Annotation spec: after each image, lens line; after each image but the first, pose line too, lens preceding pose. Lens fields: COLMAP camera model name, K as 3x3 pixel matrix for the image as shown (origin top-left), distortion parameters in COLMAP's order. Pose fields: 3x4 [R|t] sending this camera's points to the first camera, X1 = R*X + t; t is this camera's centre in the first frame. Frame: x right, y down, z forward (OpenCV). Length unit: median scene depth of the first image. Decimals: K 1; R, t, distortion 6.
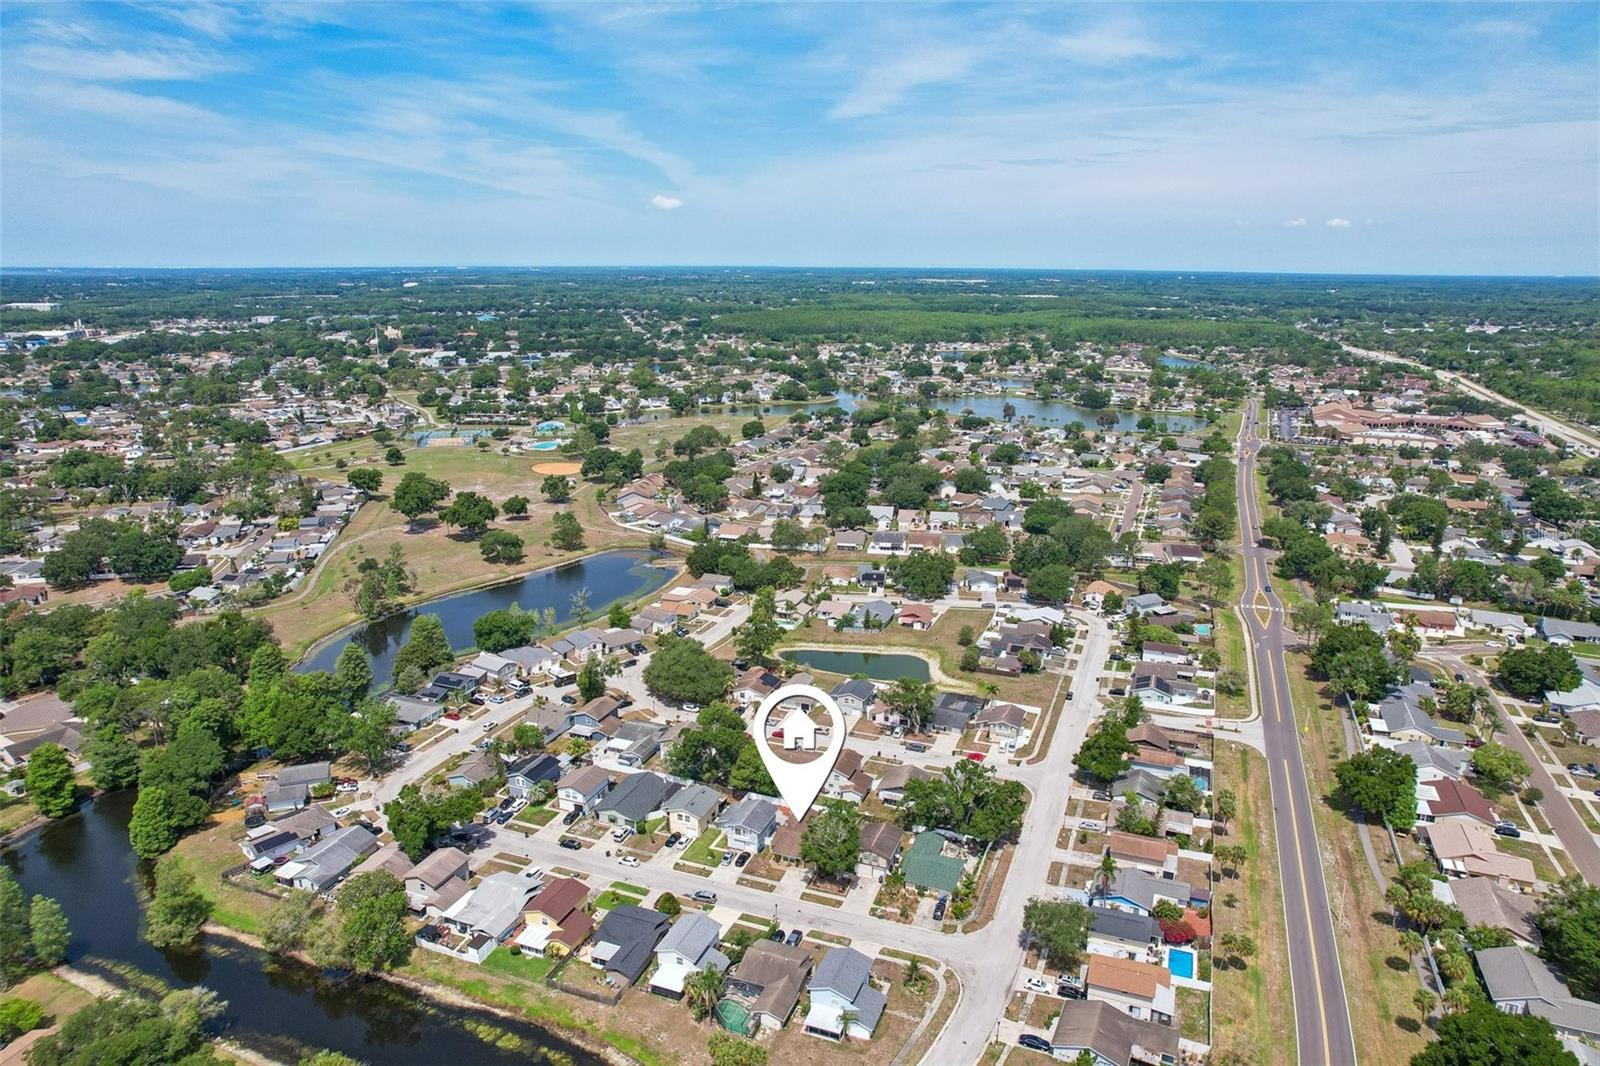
lens RADIAL K [[1019.6, 0, 800.0], [0, 1019.6, 533.0], [0, 0, 1]] dist [-0.048488, -0.000419]
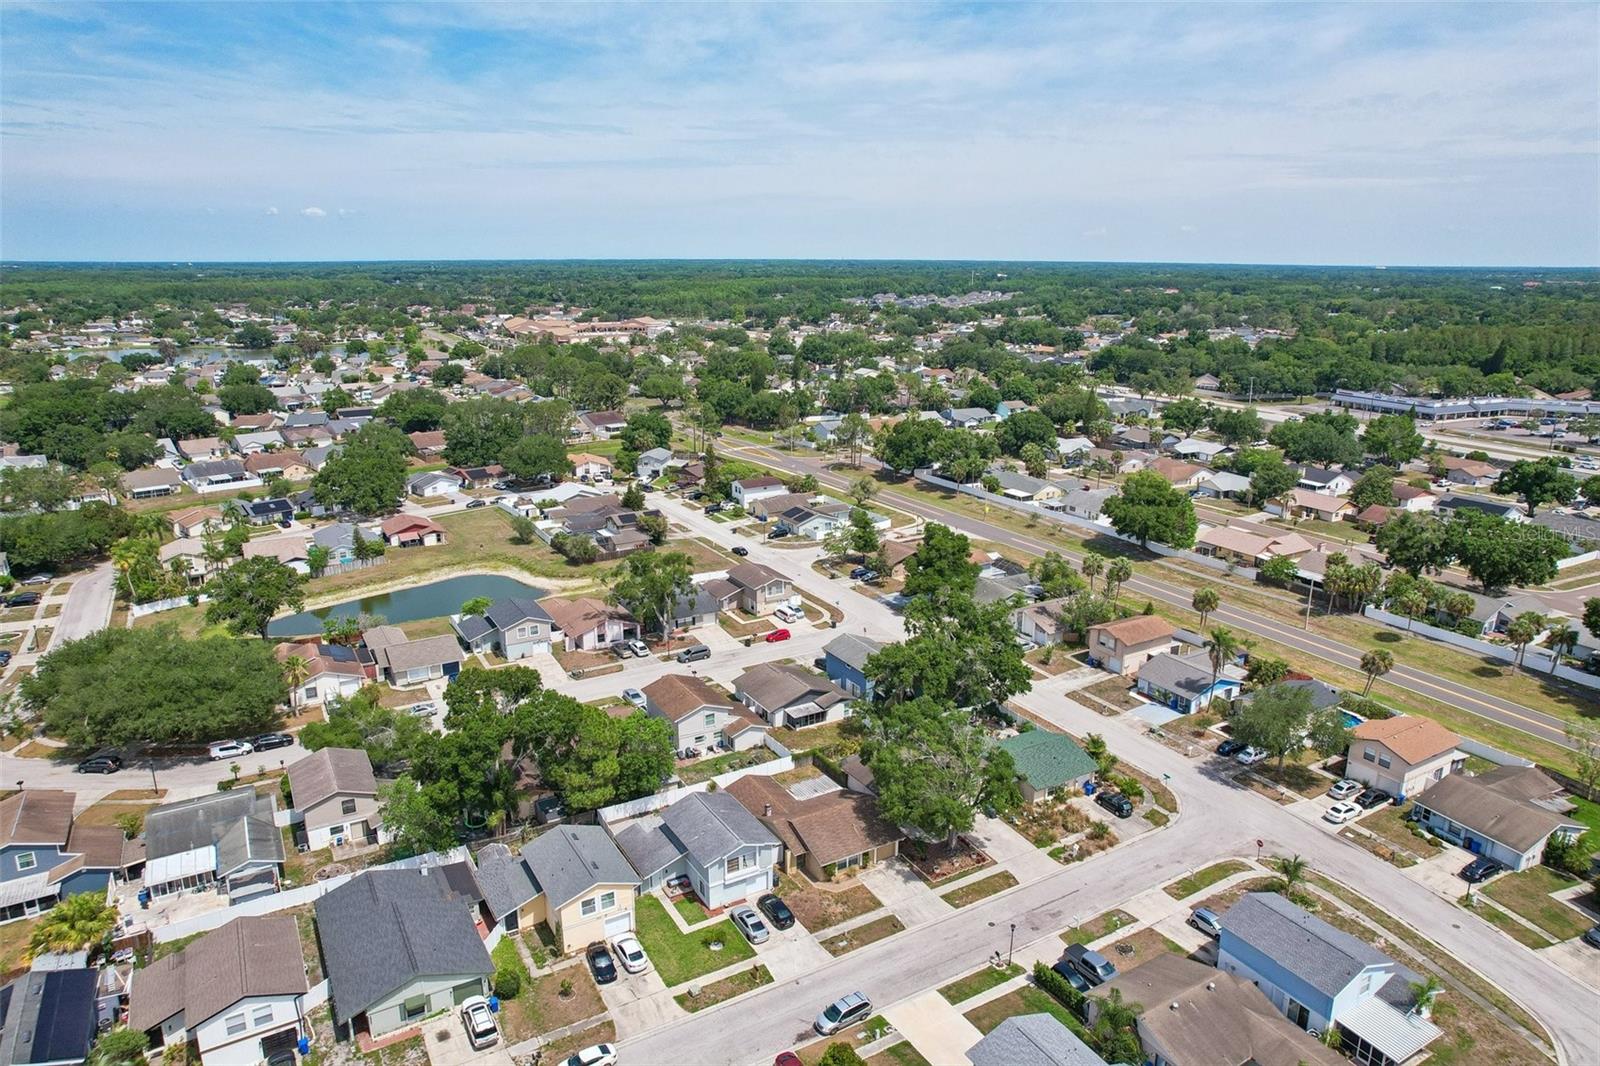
lens RADIAL K [[1022.6, 0, 800.0], [0, 1022.6, 533.0], [0, 0, 1]] dist [-0.079360, 0.069982]
pose [[0.618650, -0.207559, 0.757754, -0.231383], [0.200763, 0.974216, 0.102942, 0.072015], [-0.759583, 0.088444, 0.644369, 0.441310]]
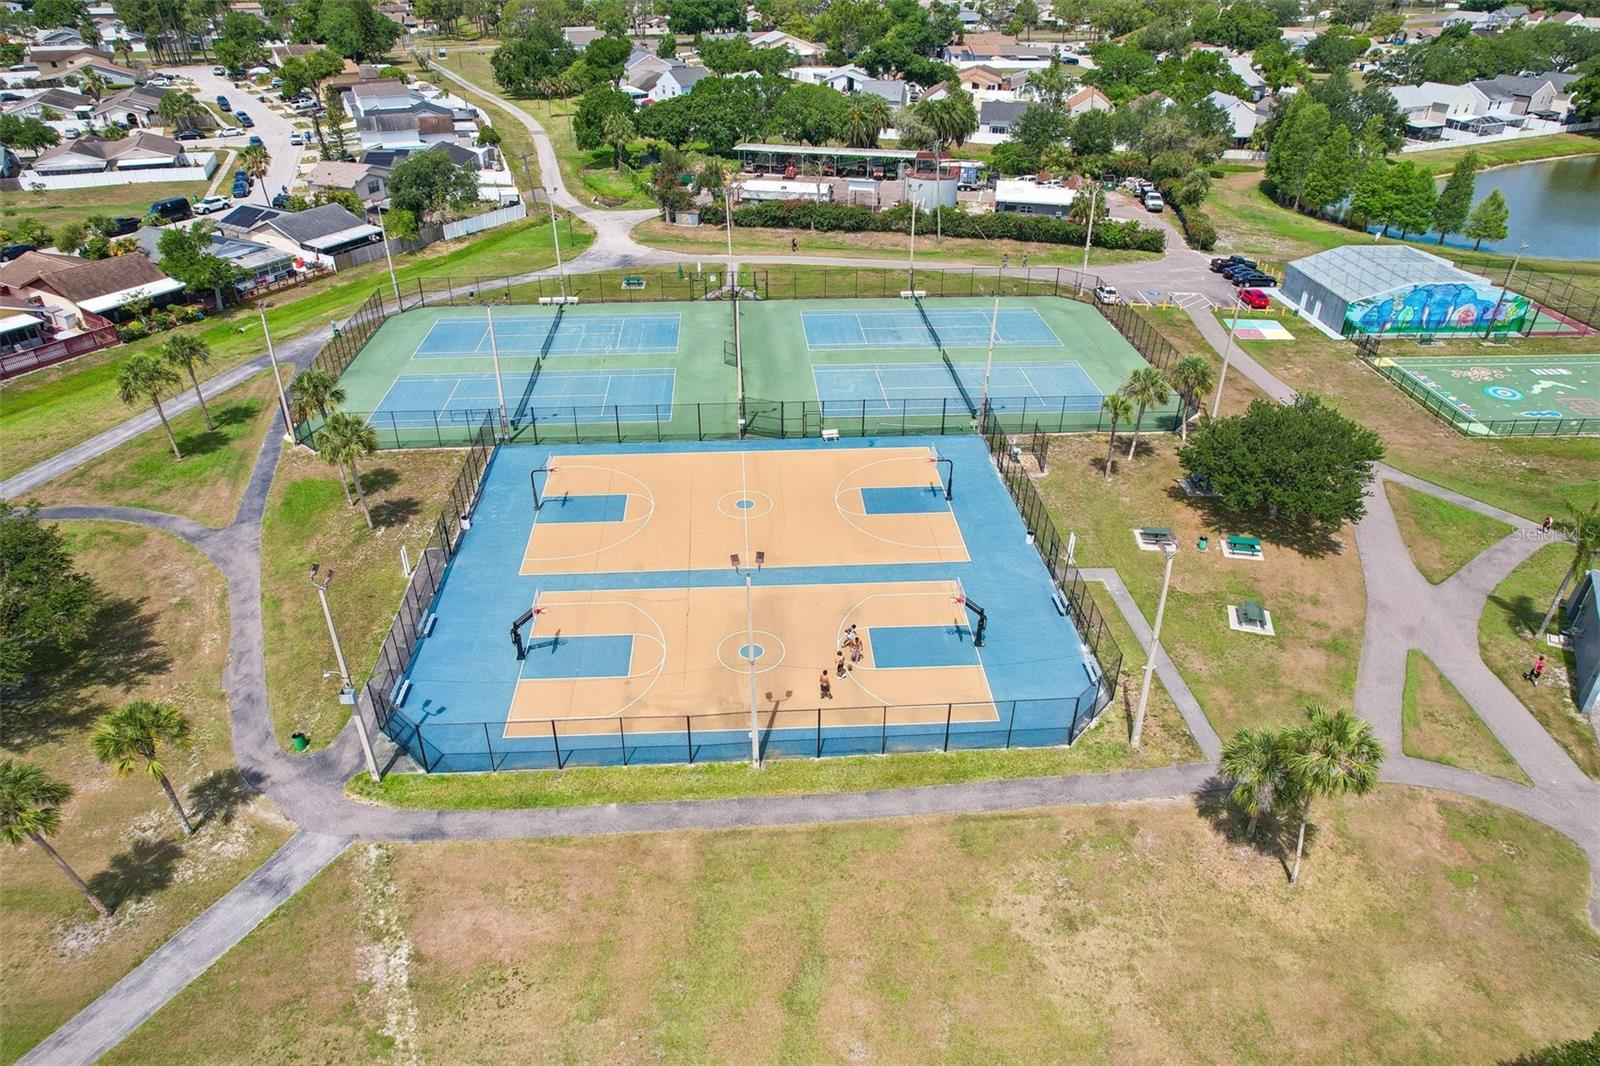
lens RADIAL K [[1022.6, 0, 800.0], [0, 1022.6, 533.0], [0, 0, 1]] dist [-0.079360, 0.069982]
pose [[0.992724, 0.064365, -0.101762, -0.721718], [-0.032506, 0.957015, 0.288210, -0.255815], [0.115938, -0.282805, 0.952145, 1.977632]]
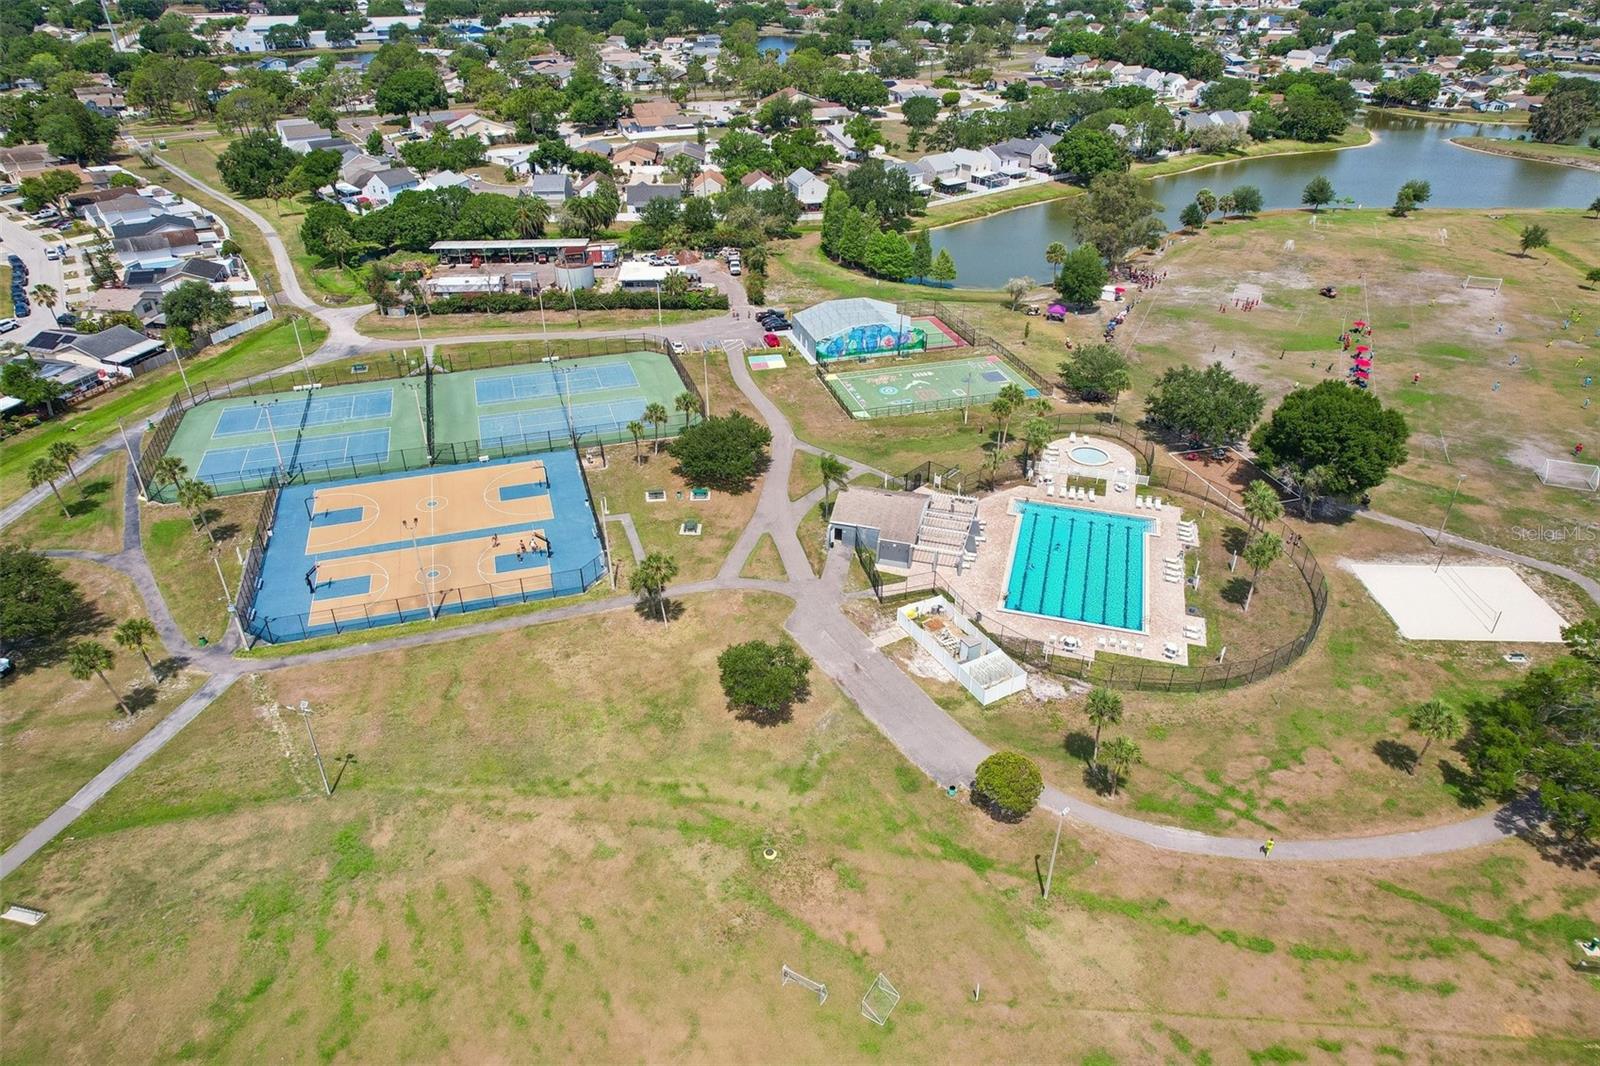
lens RADIAL K [[1022.6, 0, 800.0], [0, 1022.6, 533.0], [0, 0, 1]] dist [-0.079360, 0.069982]
pose [[0.993135, -0.060442, 0.100146, -0.657167], [0.029336, 0.957493, 0.286961, -0.294162], [-0.113234, -0.282053, 0.952693, 1.800855]]
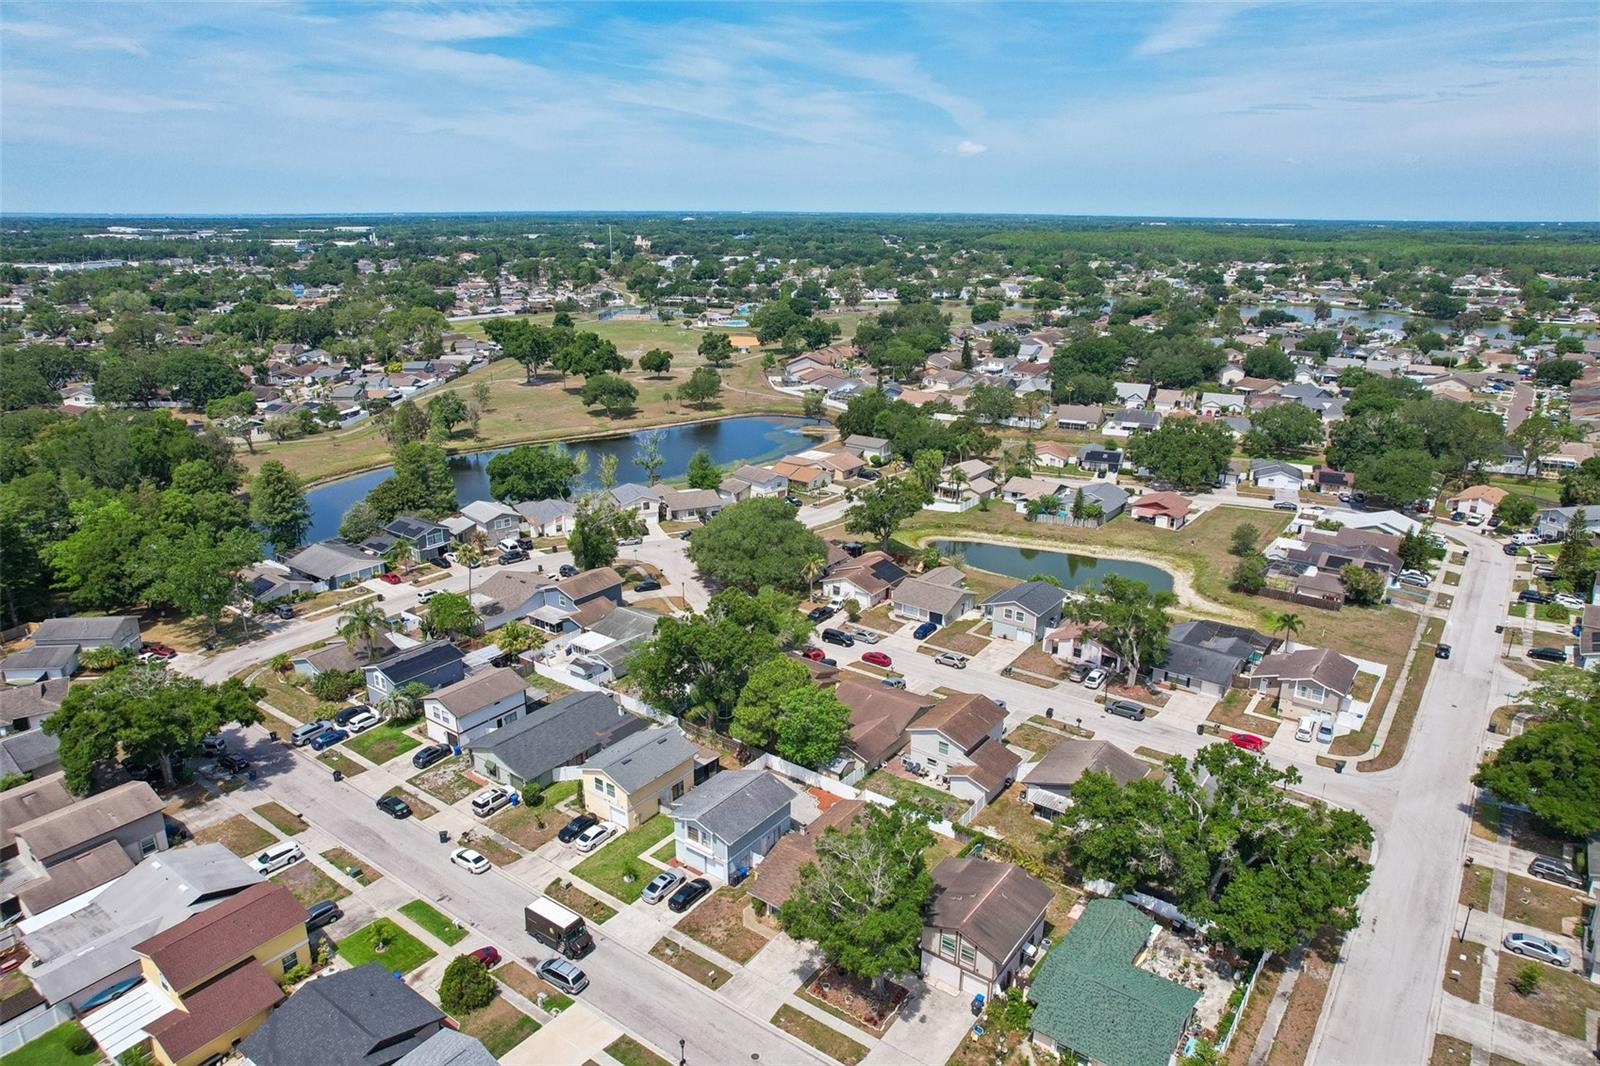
lens RADIAL K [[1022.6, 0, 800.0], [0, 1022.6, 533.0], [0, 0, 1]] dist [-0.079360, 0.069982]
pose [[0.965096, 0.079622, -0.249498, 0.060439], [-0.067919, 0.996164, 0.055182, 0.083228], [0.252935, -0.036310, 0.966802, 0.370193]]
